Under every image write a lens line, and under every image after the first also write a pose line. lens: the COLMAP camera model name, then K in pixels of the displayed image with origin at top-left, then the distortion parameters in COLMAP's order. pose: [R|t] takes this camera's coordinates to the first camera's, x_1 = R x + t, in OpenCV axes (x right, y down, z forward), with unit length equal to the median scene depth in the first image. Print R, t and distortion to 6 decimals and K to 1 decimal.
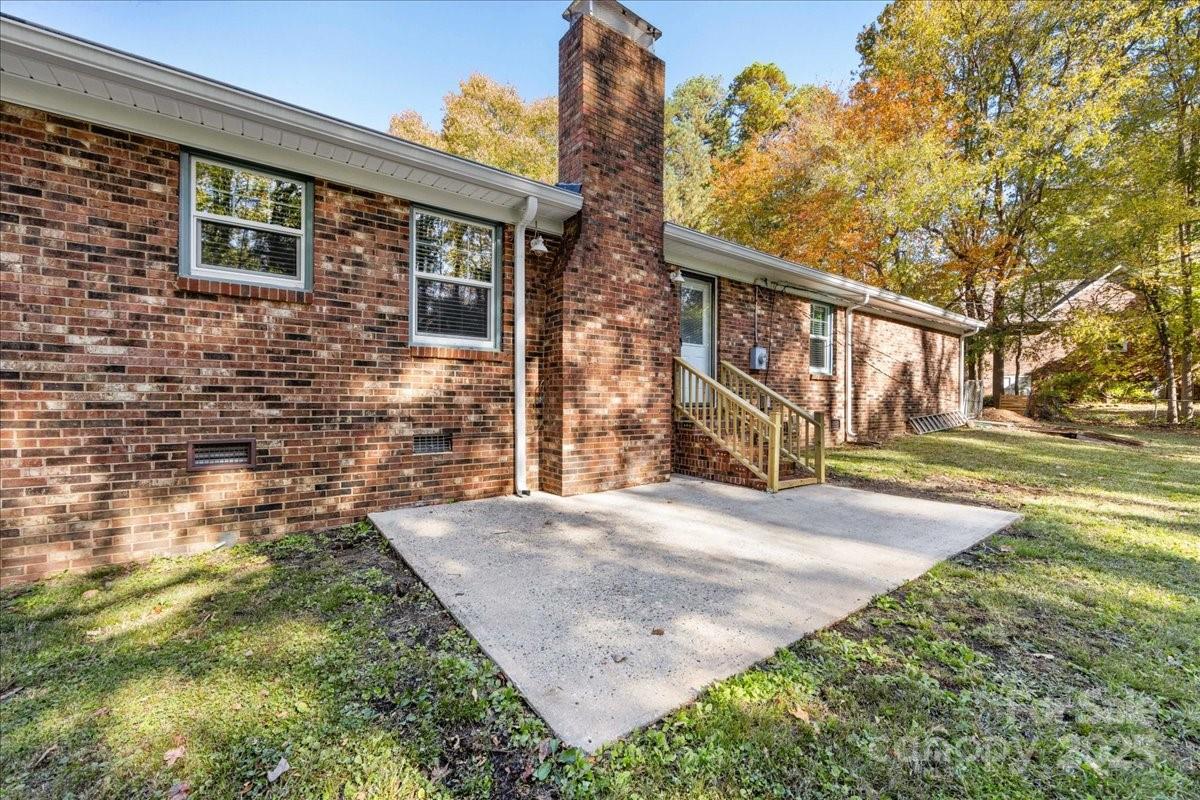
lens RADIAL K [[469.9, 0, 601.0], [0, 469.9, 400.0], [0, 0, 1]] dist [-0.000829, 0.000723]
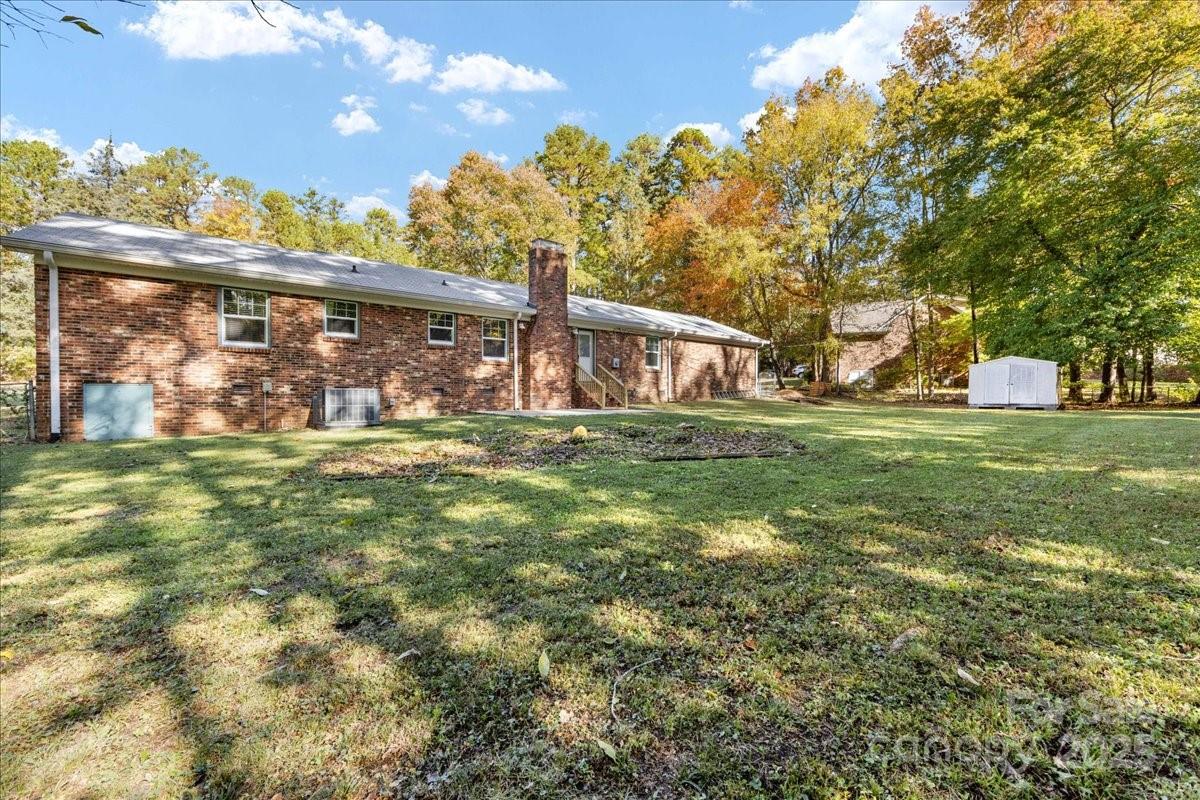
lens RADIAL K [[469.9, 0, 599.7], [0, 469.9, 399.6], [0, 0, 1]] dist [-0.000829, 0.000723]
pose [[0.999111, -0.004802, 0.041873, 0.223544], [0.004479, 0.999959, 0.007812, 0.110710], [-0.041909, -0.007617, 0.999092, -1.913743]]
